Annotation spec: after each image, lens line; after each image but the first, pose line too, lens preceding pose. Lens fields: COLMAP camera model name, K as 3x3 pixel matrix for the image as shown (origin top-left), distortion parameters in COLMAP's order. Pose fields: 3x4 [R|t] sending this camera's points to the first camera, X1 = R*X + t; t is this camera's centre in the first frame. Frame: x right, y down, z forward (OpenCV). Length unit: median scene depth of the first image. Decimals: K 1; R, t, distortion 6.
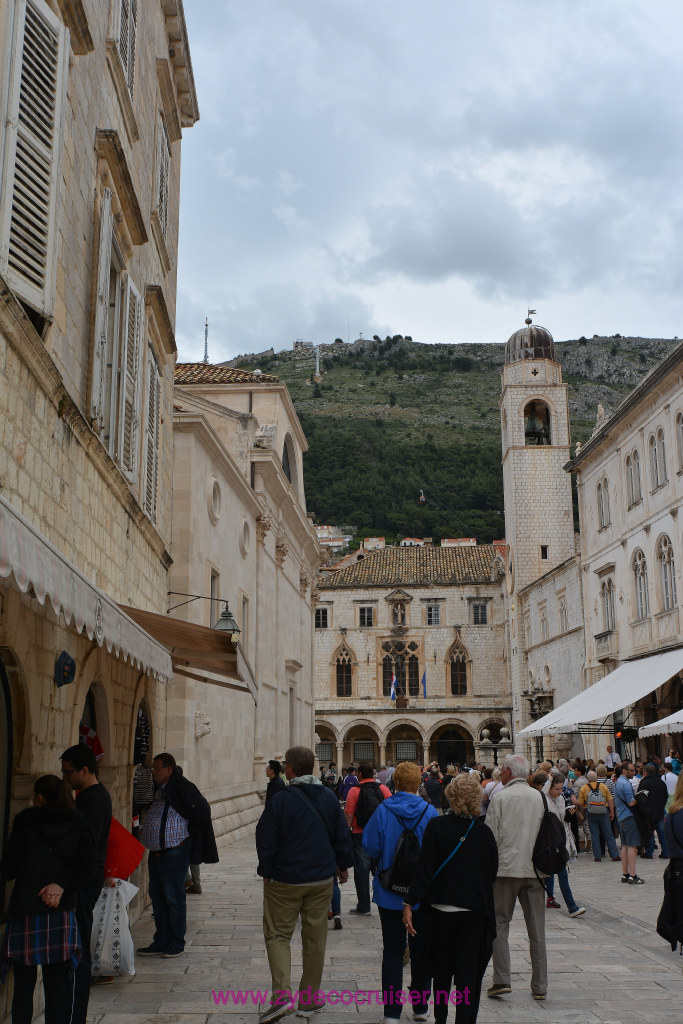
lens RADIAL K [[1031.0, 0, 341.5], [0, 1031.0, 512.0], [0, 0, 1]] dist [0.002357, -0.016573]
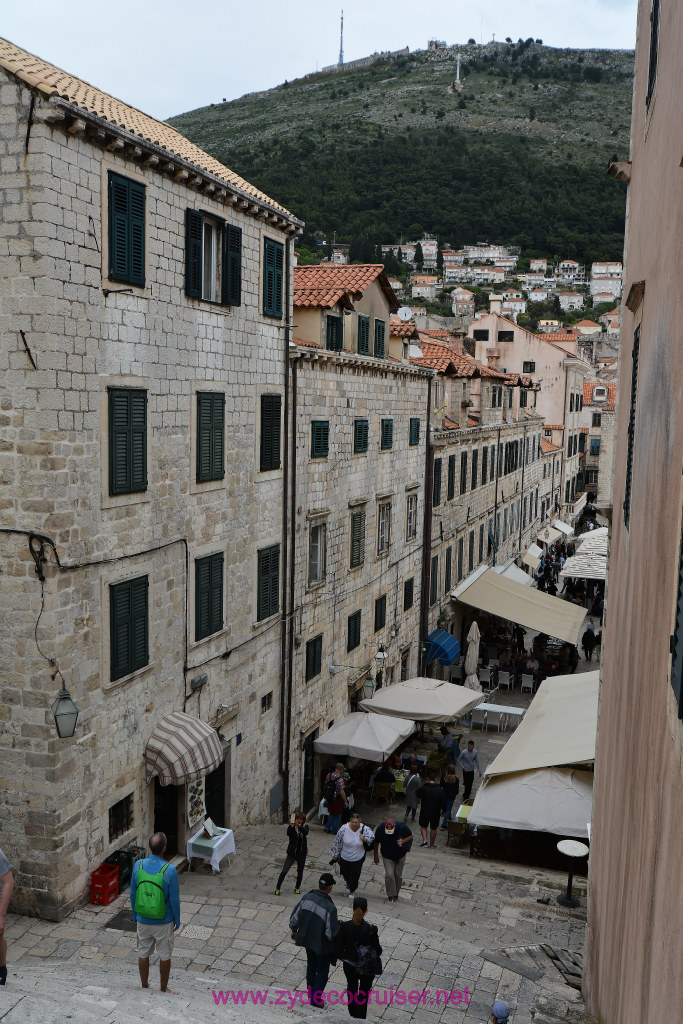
lens RADIAL K [[941.4, 0, 344.8], [0, 941.4, 517.3], [0, 0, 1]] dist [0.001527, 0.003649]
pose [[0.998280, 0.033840, -0.047871, -0.086839], [-0.015224, 0.938205, 0.345745, -0.046156], [0.056613, -0.344421, 0.937107, -0.122553]]
